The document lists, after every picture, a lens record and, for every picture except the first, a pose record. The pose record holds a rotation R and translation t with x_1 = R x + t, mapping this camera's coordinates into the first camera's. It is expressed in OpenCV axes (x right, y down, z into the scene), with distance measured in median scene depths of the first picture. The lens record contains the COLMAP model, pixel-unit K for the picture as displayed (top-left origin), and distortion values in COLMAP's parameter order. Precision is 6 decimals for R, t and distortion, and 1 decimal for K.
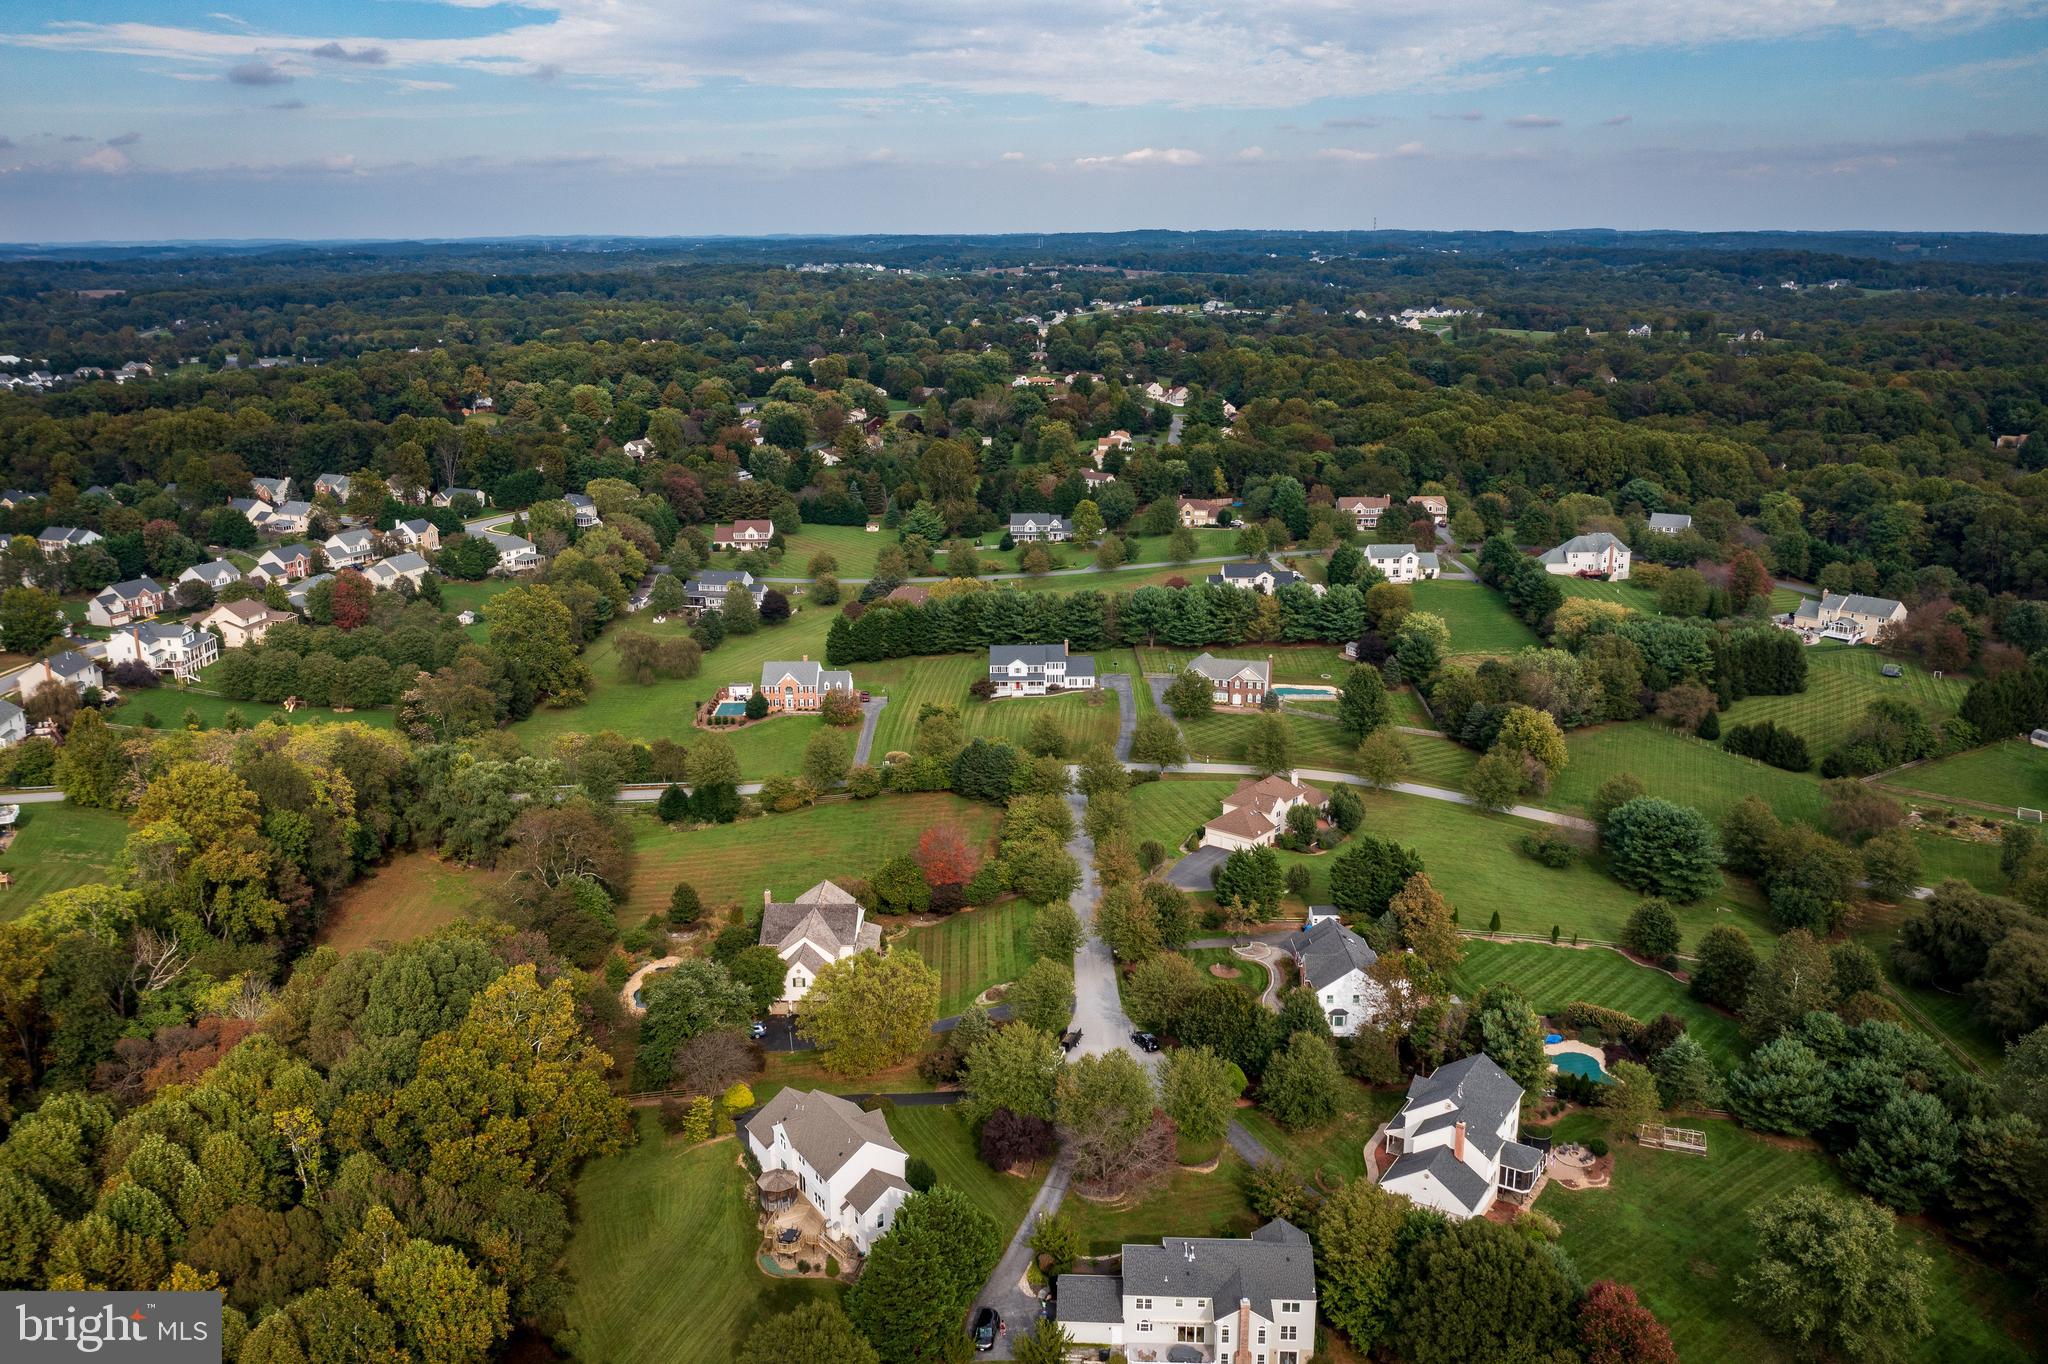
lens RADIAL K [[1632.3, 0, 1030.6], [0, 1632.3, 680.5], [0, 0, 1]] dist [-0.001210, -0.000379]
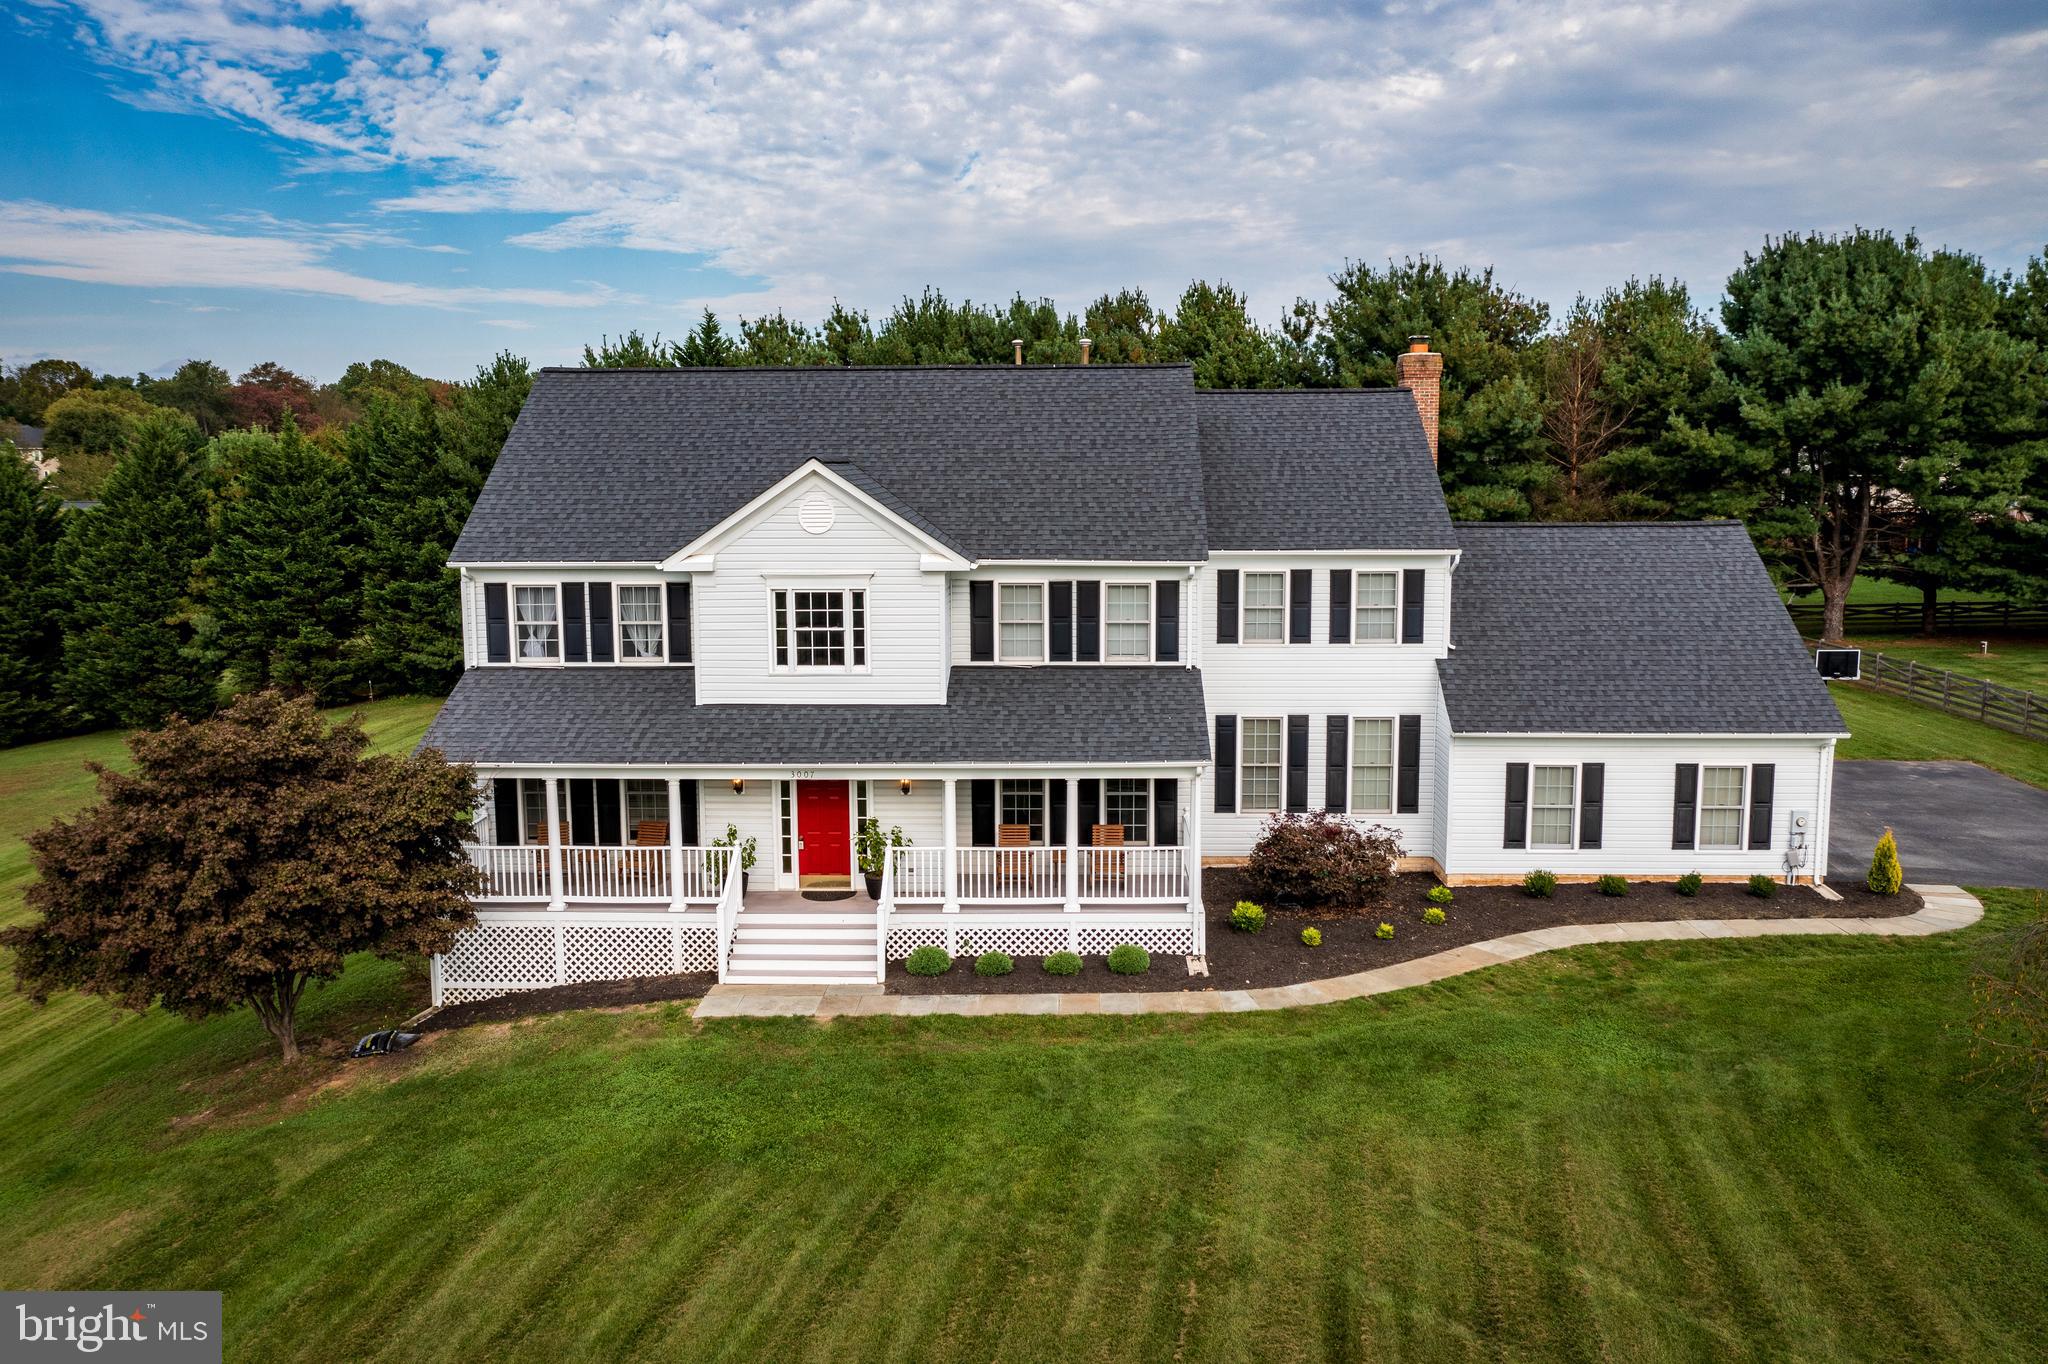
lens RADIAL K [[1632.3, 0, 1030.6], [0, 1632.3, 680.5], [0, 0, 1]] dist [-0.001210, -0.000379]
pose [[0.998809, 0.004531, -0.048579, 0.004539], [-0.010795, 0.991527, -0.129455, 0.004984], [0.047581, 0.129825, 0.990395, 0.853863]]
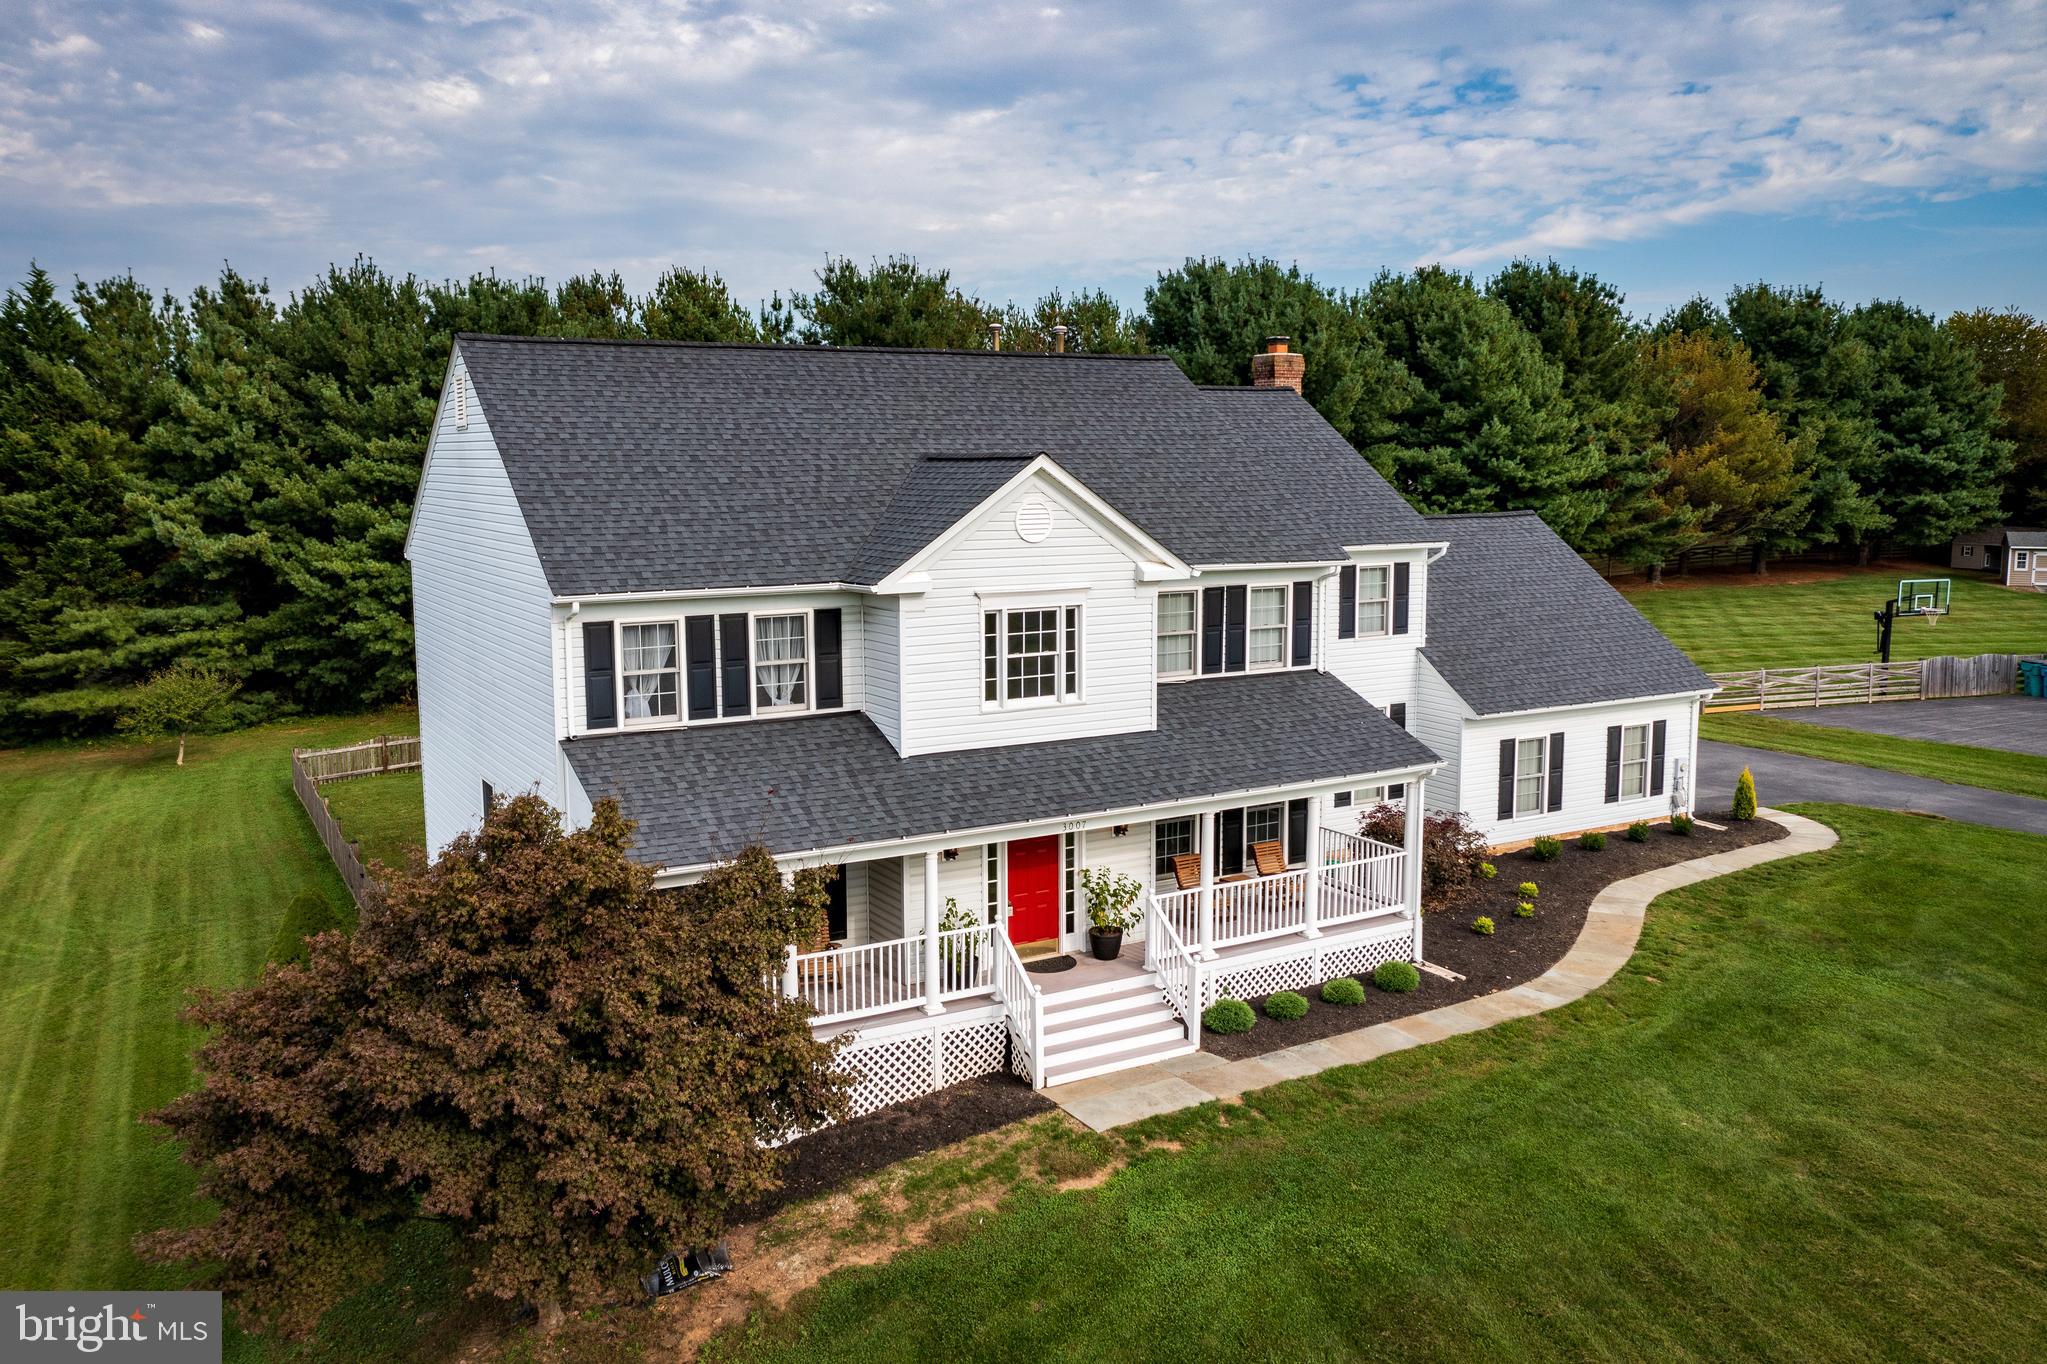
lens RADIAL K [[1631.5, 0, 1030.1], [0, 1631.5, 680.5], [0, 0, 1]] dist [-0.001210, -0.000379]
pose [[0.869885, -0.068707, 0.488446, -0.034729], [0.132404, 0.986434, -0.097044, 0.000785], [-0.475152, 0.149089, 0.867181, 0.870063]]
